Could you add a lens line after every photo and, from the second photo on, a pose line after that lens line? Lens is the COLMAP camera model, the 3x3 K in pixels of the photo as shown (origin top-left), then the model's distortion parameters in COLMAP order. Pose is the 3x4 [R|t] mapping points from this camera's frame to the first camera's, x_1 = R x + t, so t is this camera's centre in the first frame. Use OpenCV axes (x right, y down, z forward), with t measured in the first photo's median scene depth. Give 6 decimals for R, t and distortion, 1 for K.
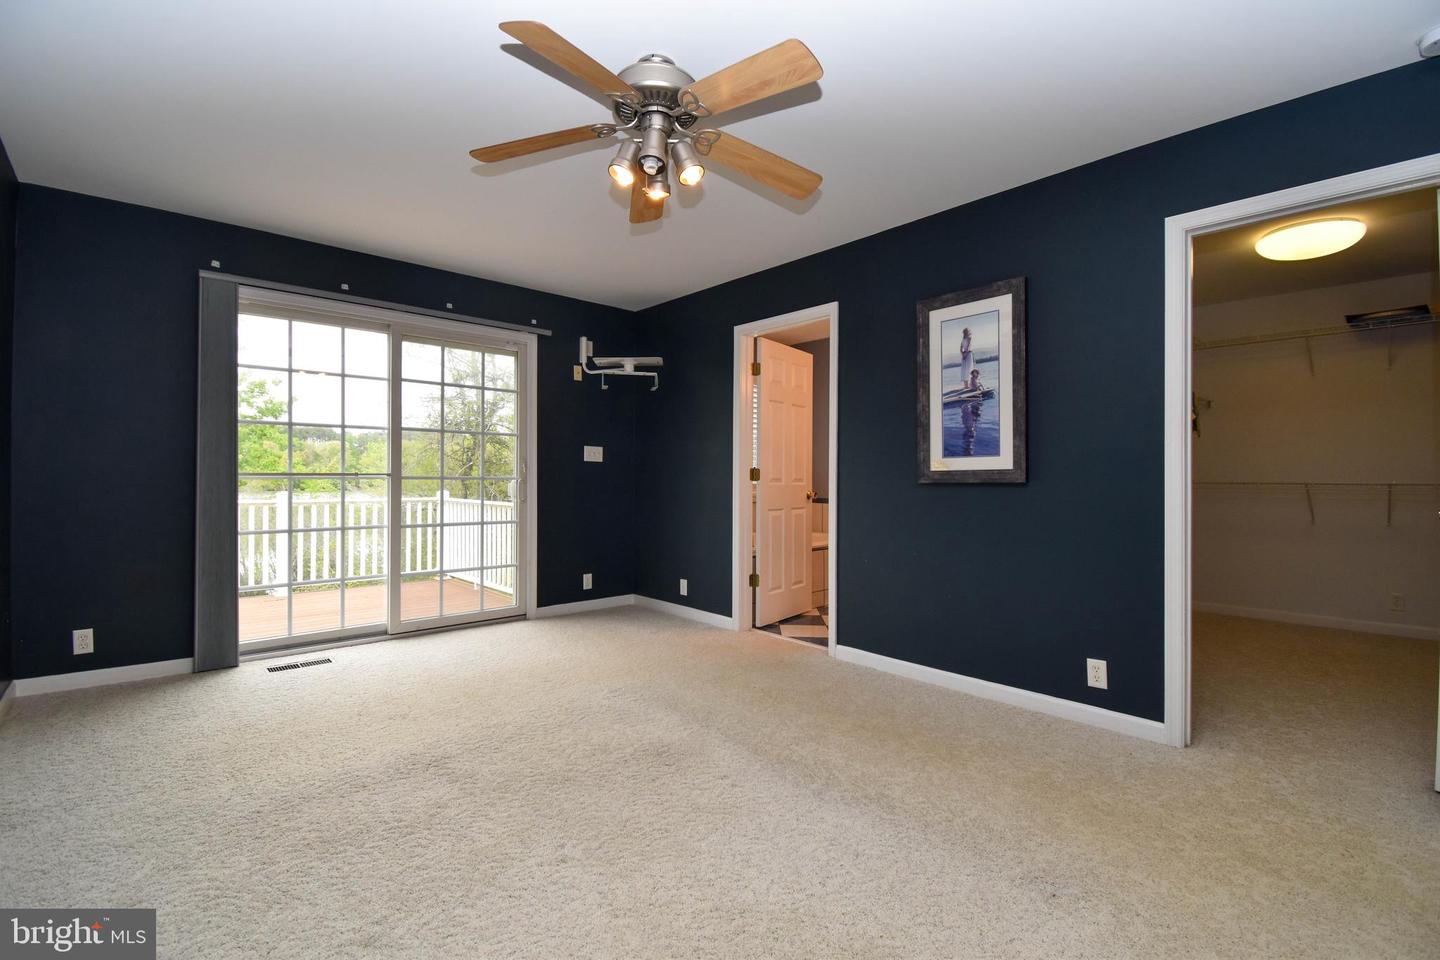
lens RADIAL K [[635.5, 0, 720.0], [0, 635.5, 480.0], [0, 0, 1]] dist [0.022822, -0.026992]
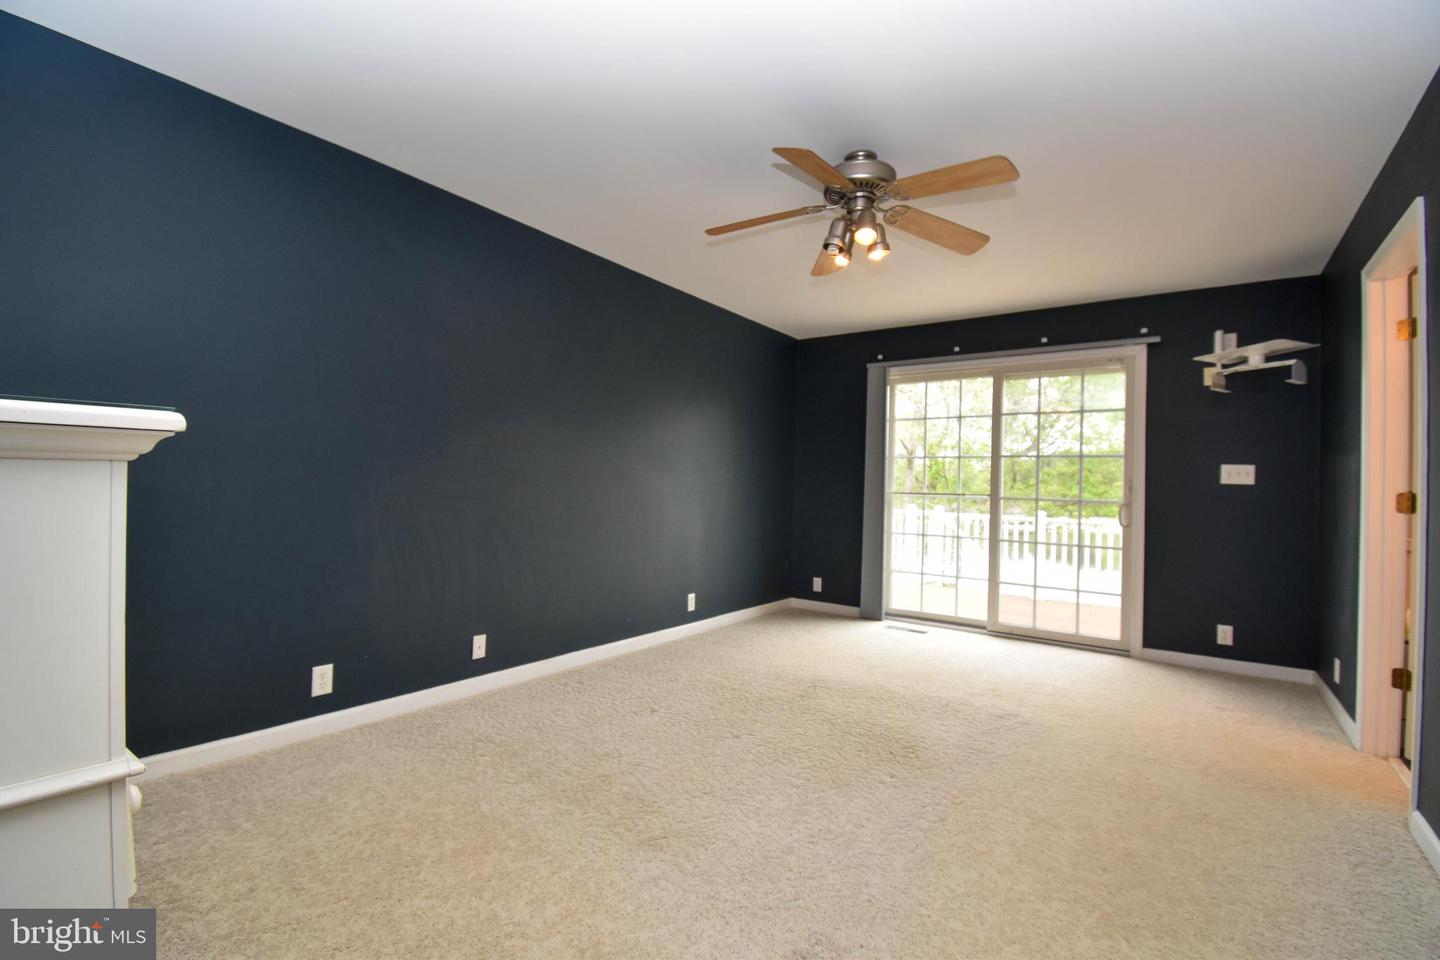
lens RADIAL K [[635.5, 0, 720.0], [0, 635.5, 480.0], [0, 0, 1]] dist [0.022822, -0.026992]
pose [[0.208395, -0.010512, -0.977988, 0.528376], [-0.029962, 0.999404, -0.017126, -0.001732], [0.977586, 0.032871, 0.207956, 0.254328]]
